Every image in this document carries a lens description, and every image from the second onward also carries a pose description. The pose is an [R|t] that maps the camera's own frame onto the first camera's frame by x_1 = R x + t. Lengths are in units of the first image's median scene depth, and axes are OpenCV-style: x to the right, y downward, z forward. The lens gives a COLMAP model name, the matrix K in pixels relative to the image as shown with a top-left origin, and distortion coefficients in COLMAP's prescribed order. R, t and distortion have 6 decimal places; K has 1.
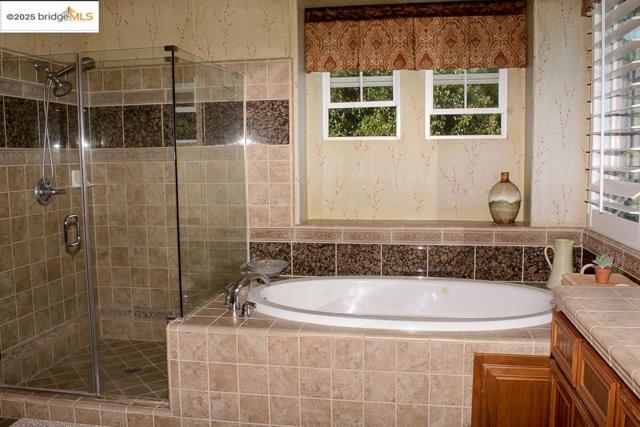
lens RADIAL K [[573.1, 0, 320.1], [0, 573.1, 212.3], [0, 0, 1]] dist [-0.083041, 0.019392]
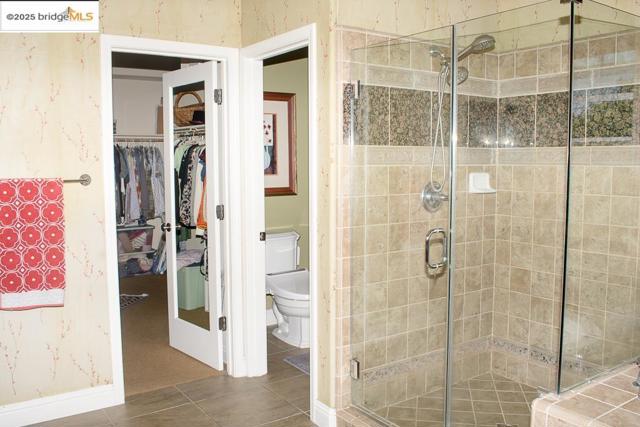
lens RADIAL K [[573.1, 0, 320.4], [0, 573.1, 214.6], [0, 0, 1]] dist [-0.083041, 0.019392]
pose [[0.708864, 0.077183, -0.701110, 0.008528], [-0.075469, 0.996588, 0.033408, -0.025183], [0.701297, 0.029230, 0.712270, 0.249348]]
